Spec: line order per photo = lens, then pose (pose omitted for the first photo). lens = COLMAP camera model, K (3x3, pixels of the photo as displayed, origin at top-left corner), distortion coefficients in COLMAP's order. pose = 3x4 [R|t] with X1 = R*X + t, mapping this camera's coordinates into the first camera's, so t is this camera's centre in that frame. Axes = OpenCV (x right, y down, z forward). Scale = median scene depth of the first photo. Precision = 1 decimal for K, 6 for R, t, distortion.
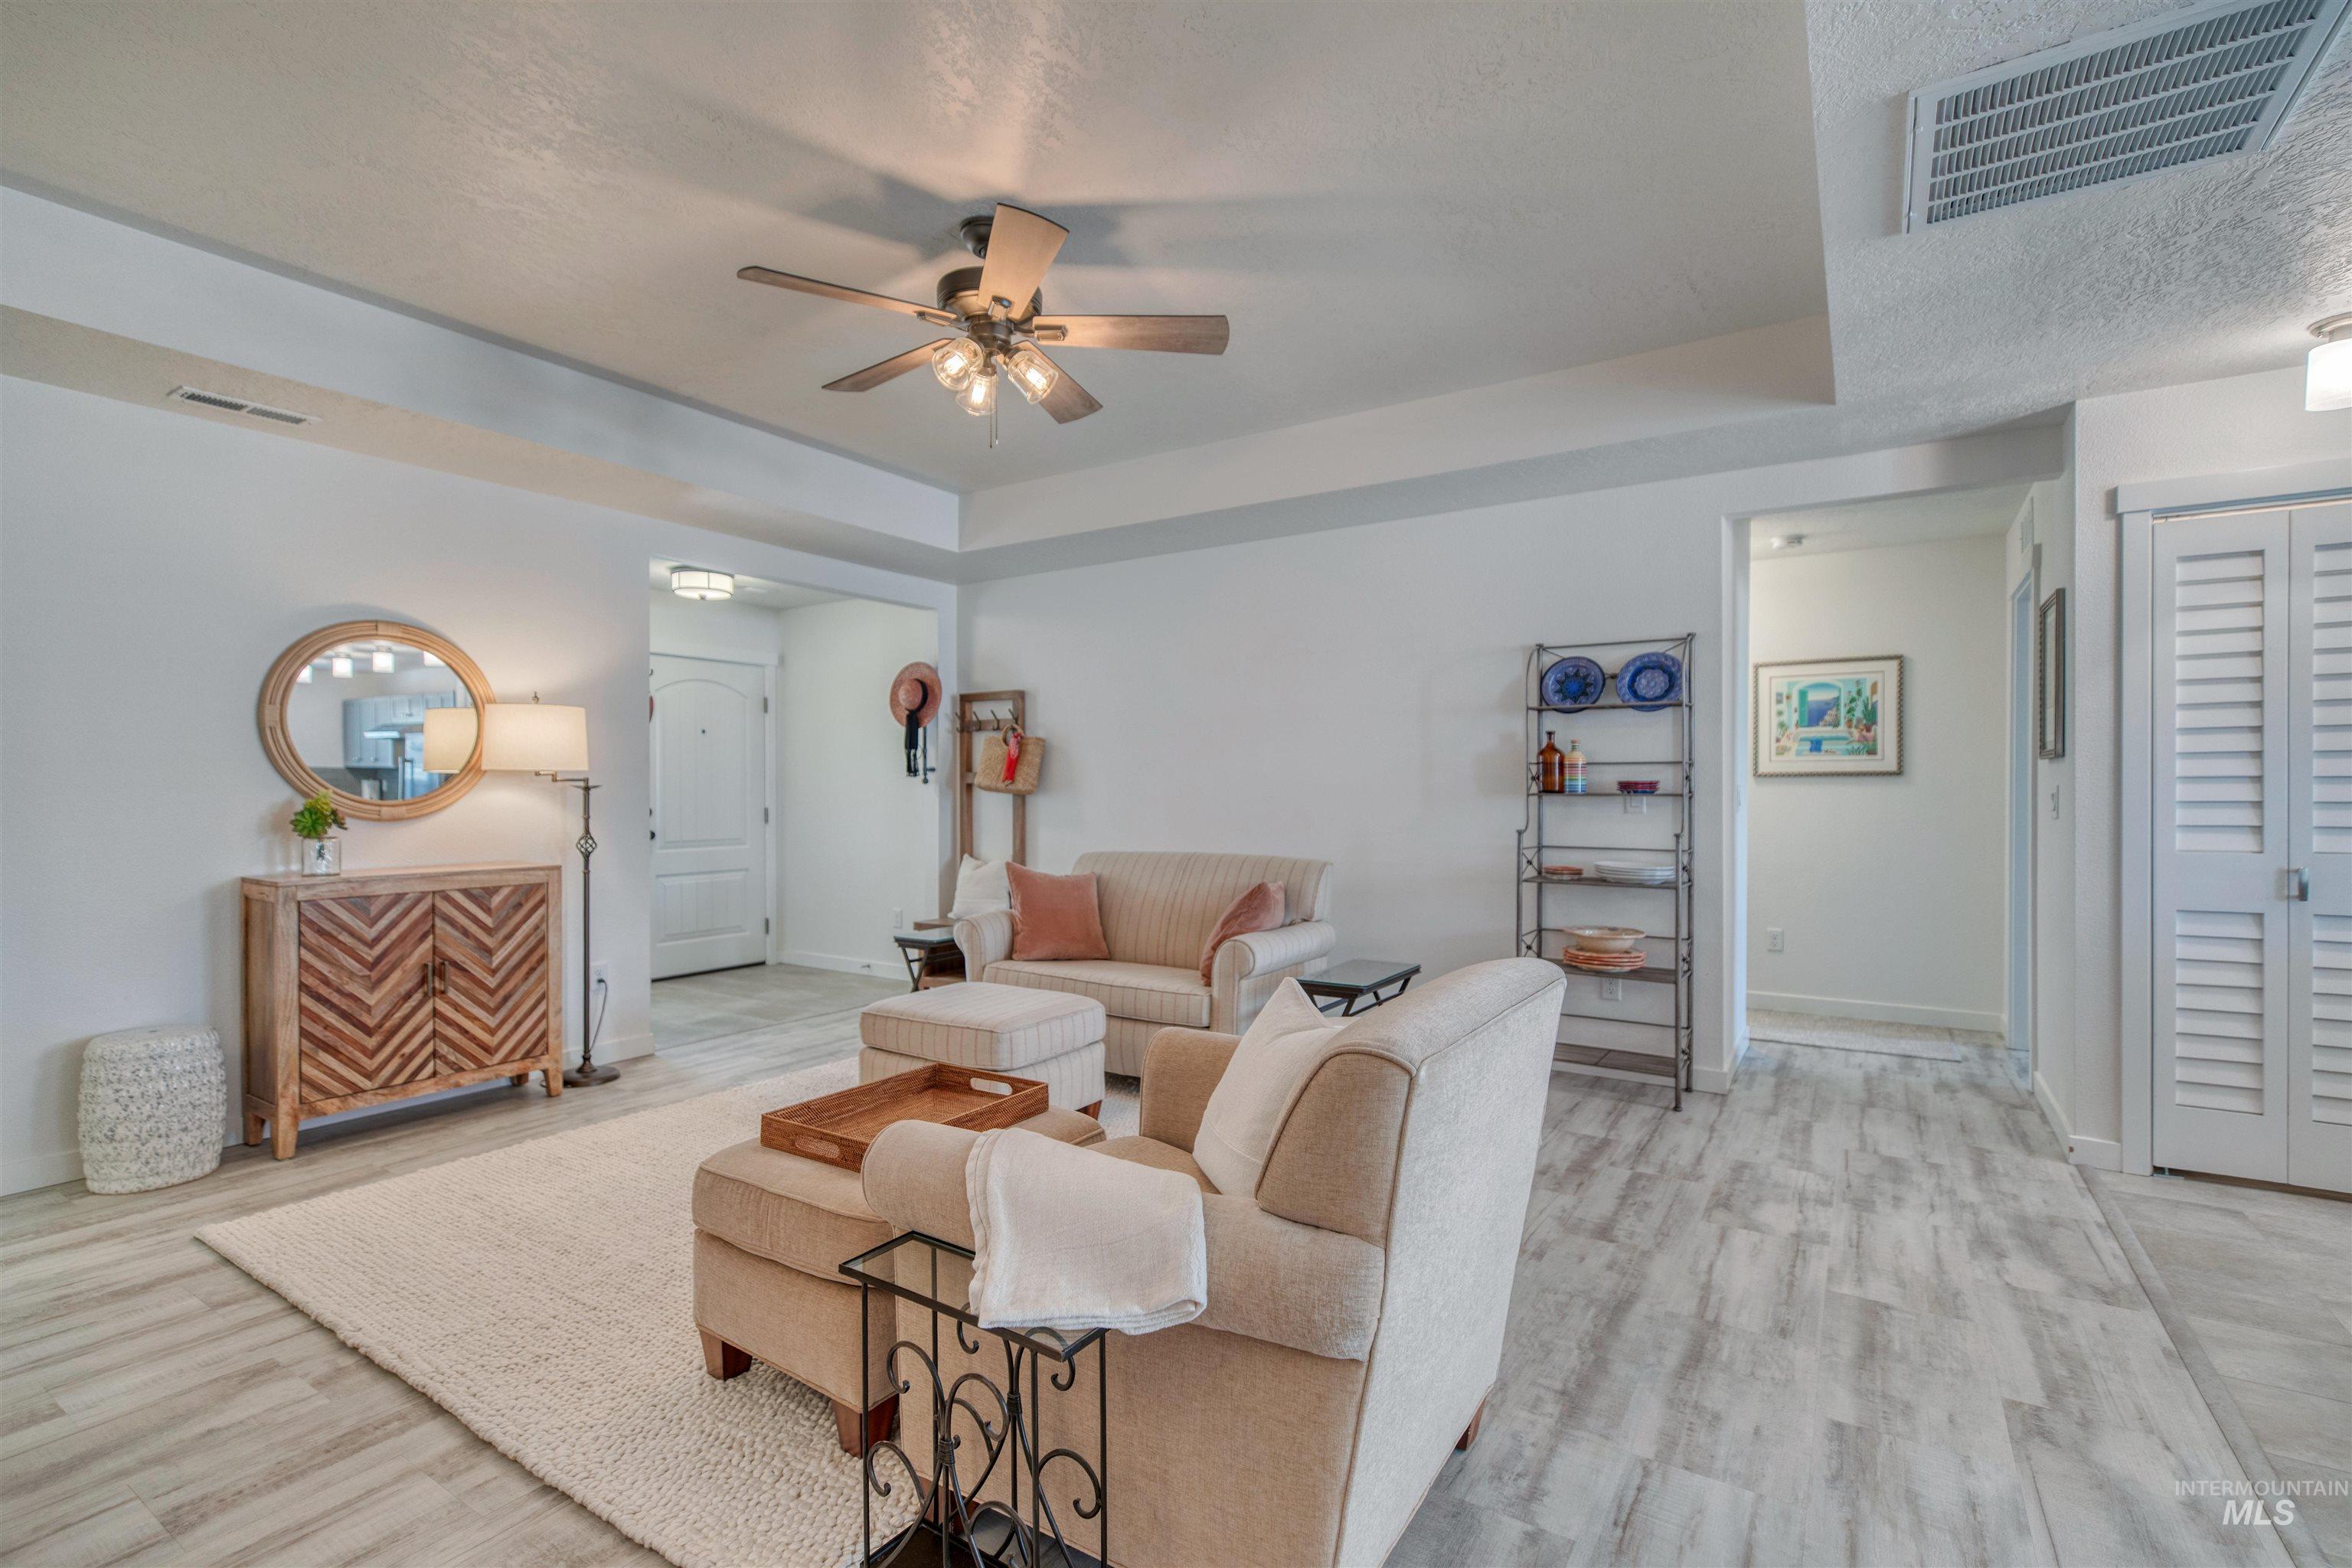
lens RADIAL K [[1061.3, 0, 1170.0], [0, 1061.3, 792.6], [0, 0, 1]] dist [0.007932, -0.002154]
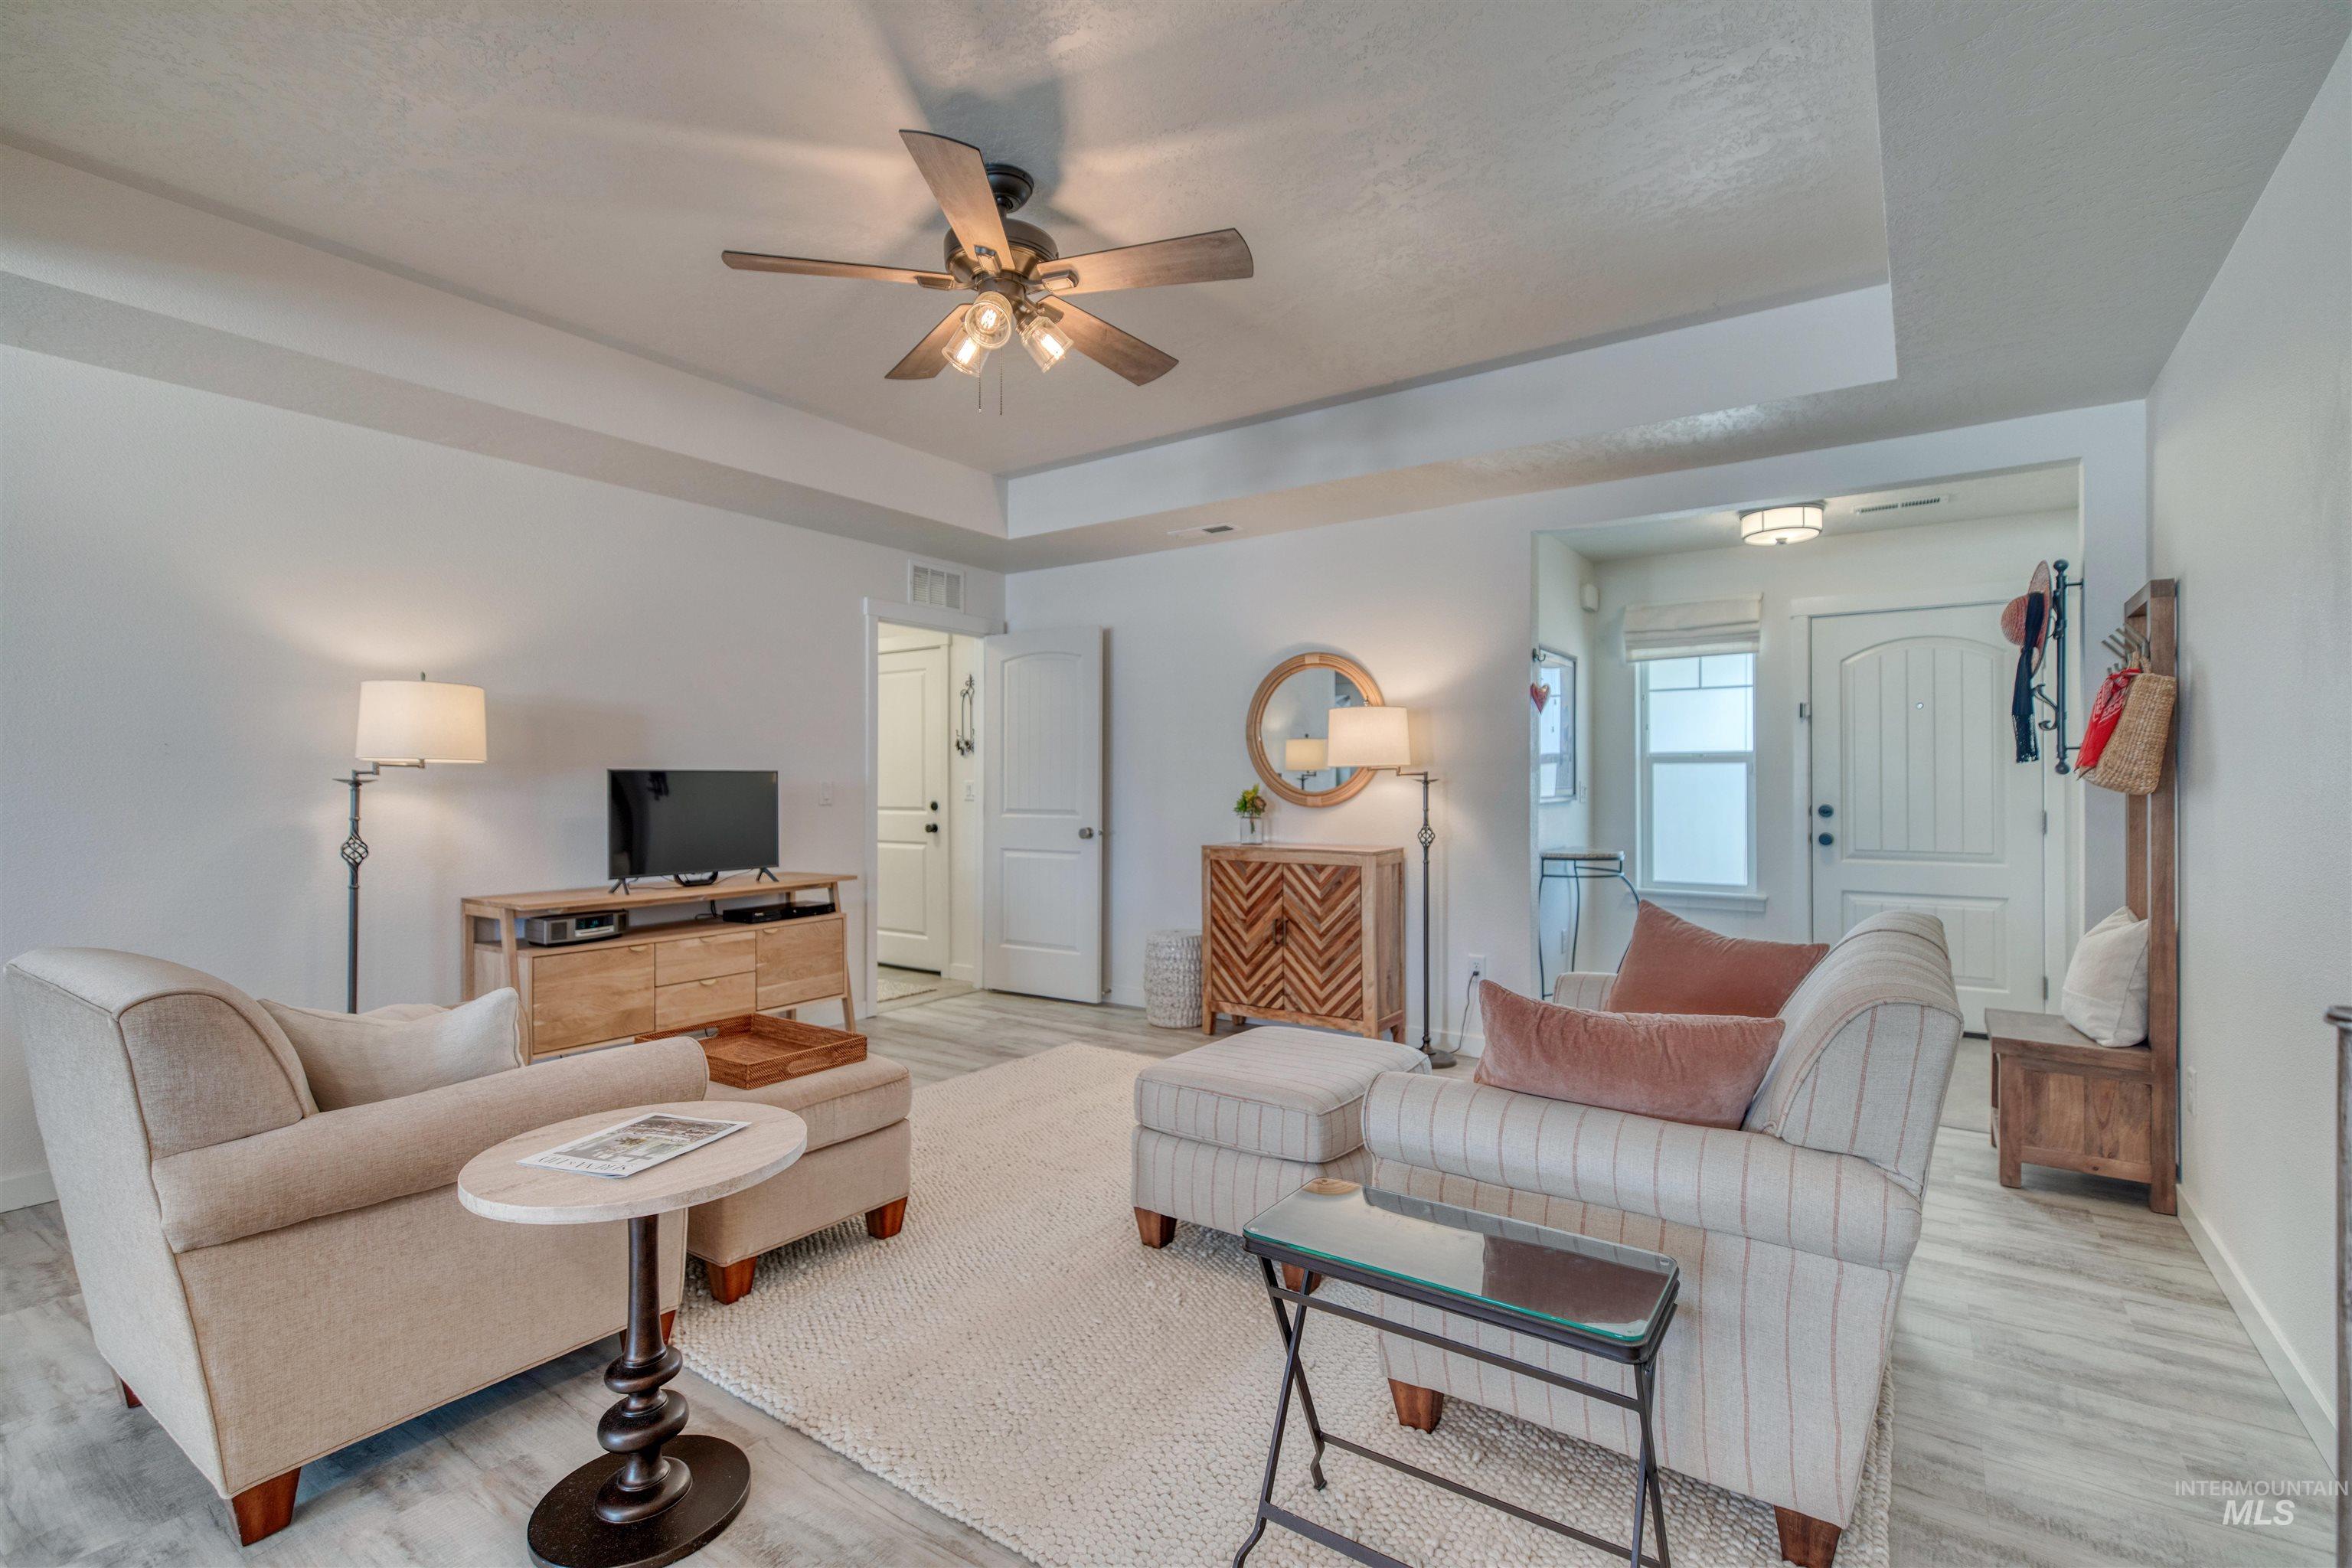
lens RADIAL K [[1061.3, 0, 1181.3], [0, 1061.3, 775.0], [0, 0, 1]] dist [0.007932, -0.002154]
pose [[-0.024003, -0.007553, -0.999683, 0.582022], [-0.003460, 0.999966, -0.007472, -0.002385], [0.999706, 0.003279, -0.024028, 0.914552]]
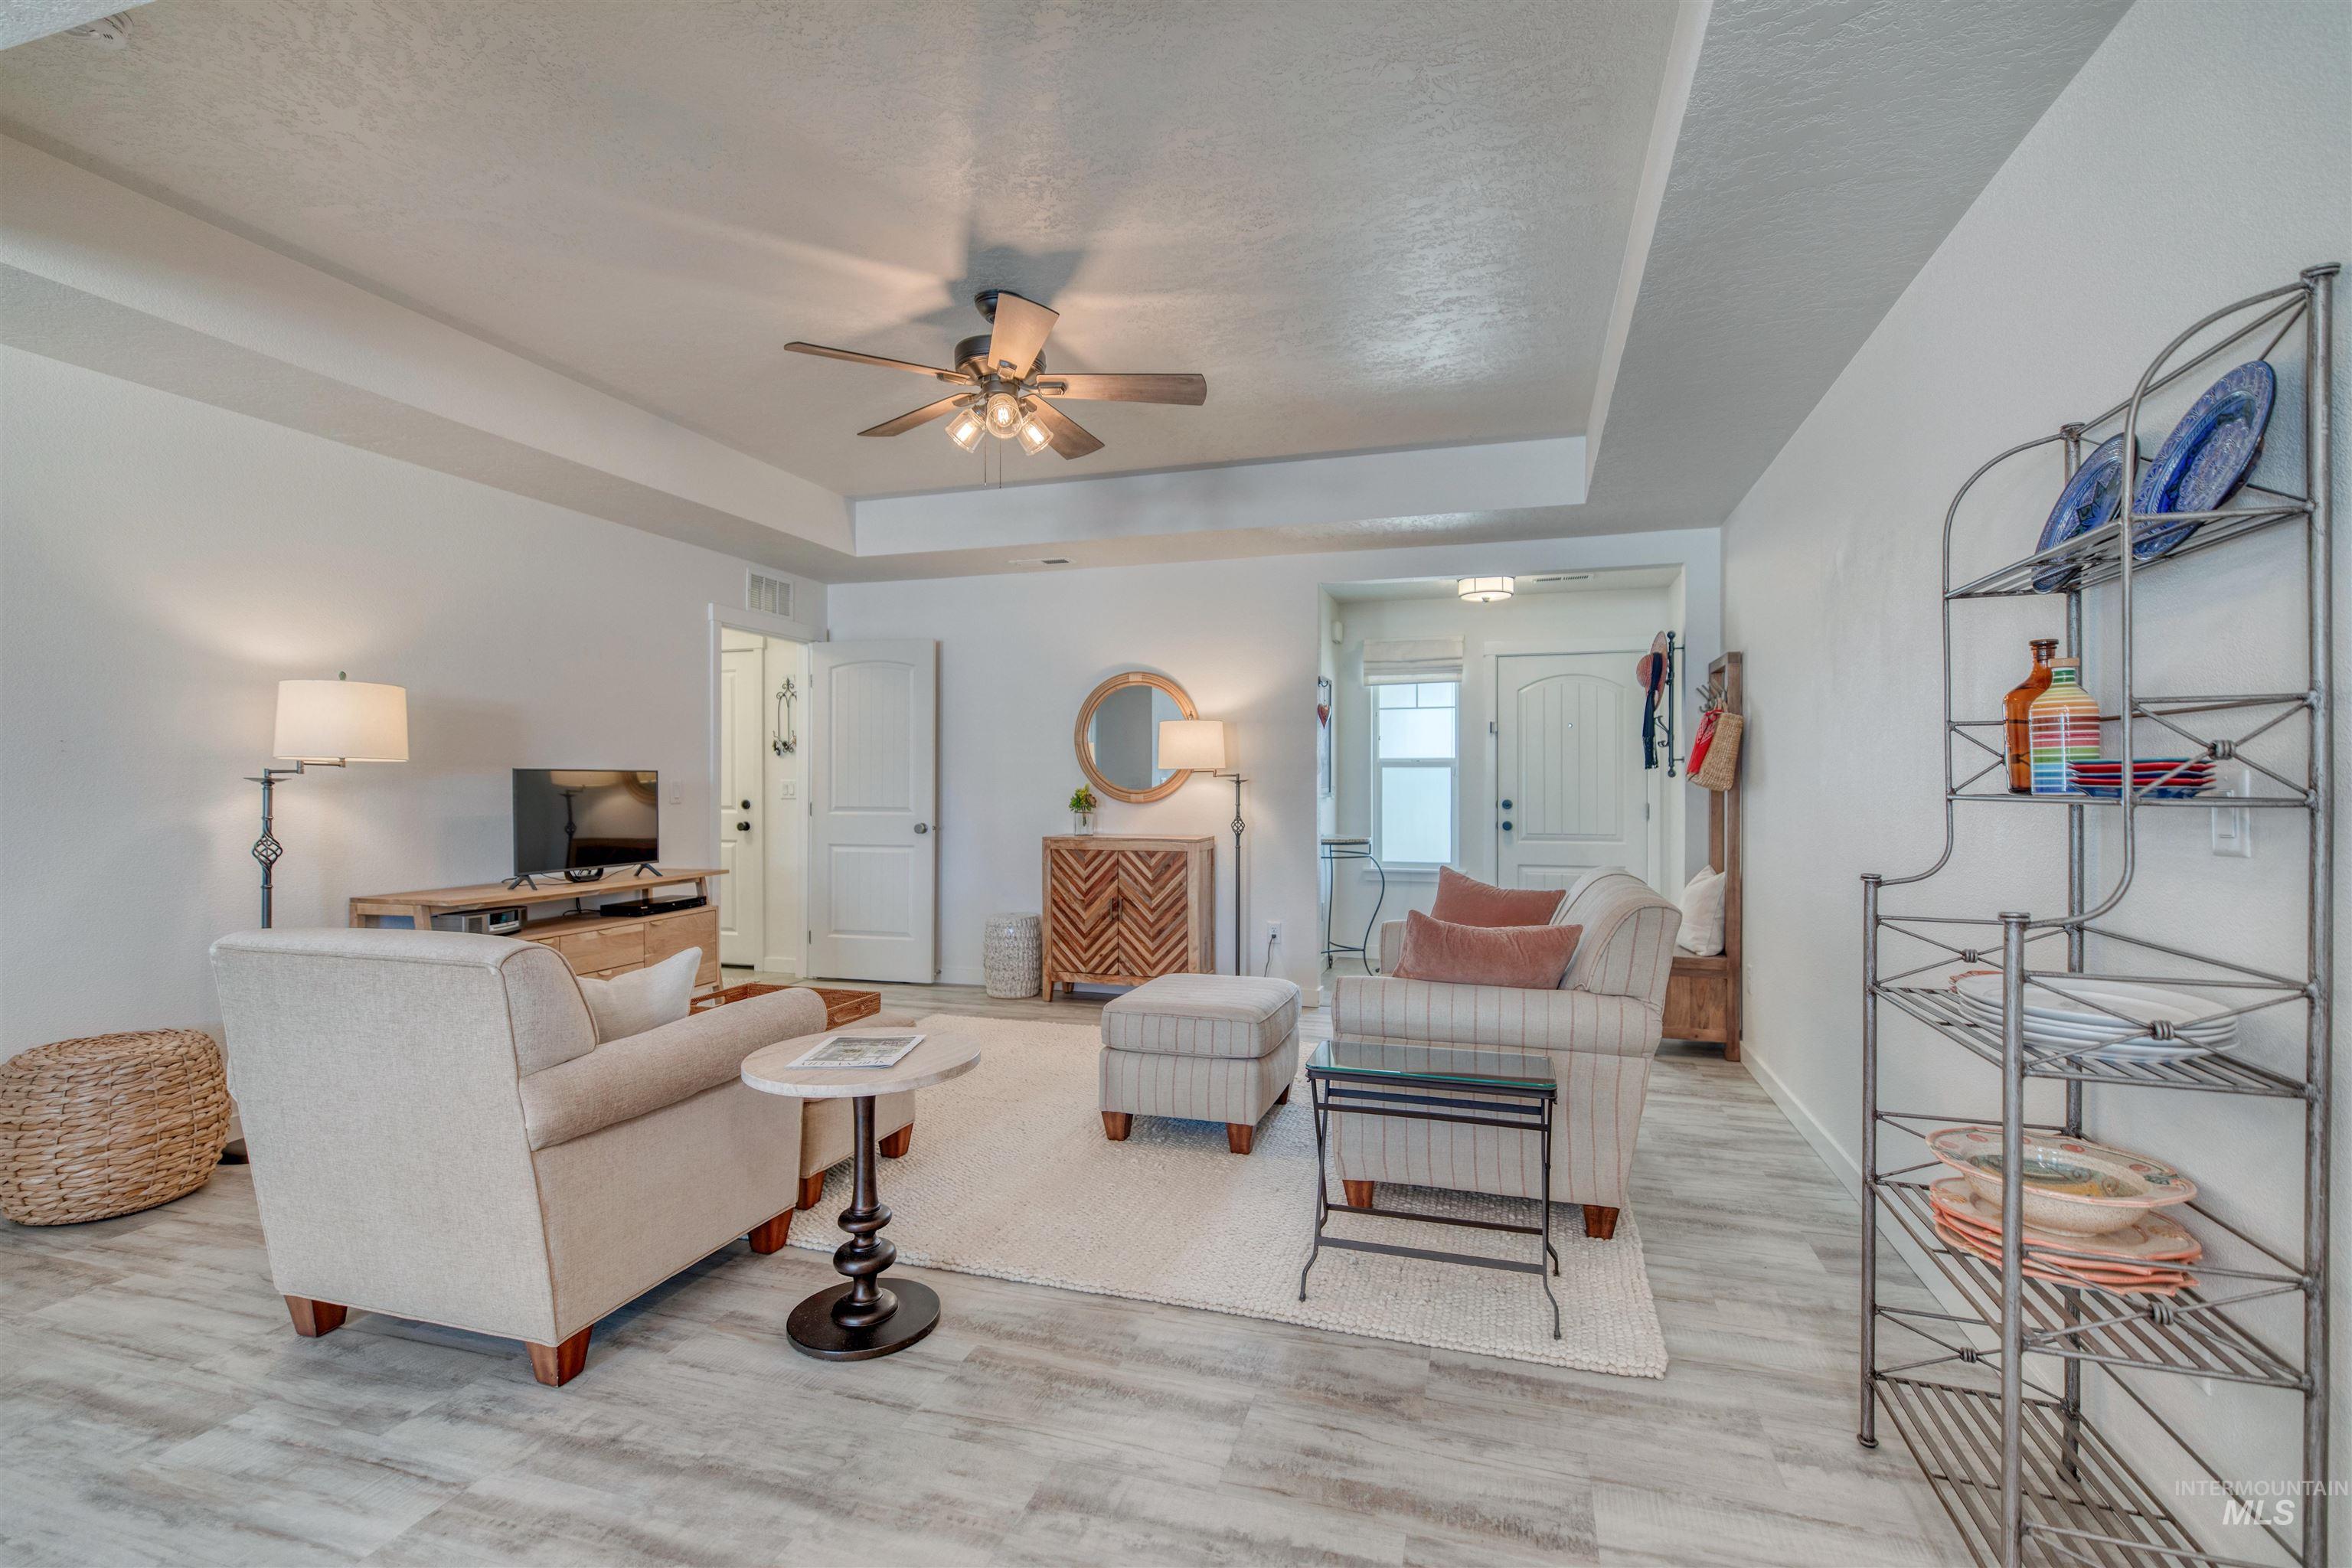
lens RADIAL K [[1061.3, 0, 1178.5], [0, 1061.3, 777.3], [0, 0, 1]] dist [0.007932, -0.002154]
pose [[0.274658, -0.004543, -0.961531, 0.772560], [-0.004680, 0.999971, -0.006062, -0.001716], [0.961531, 0.006165, 0.274628, 0.675042]]
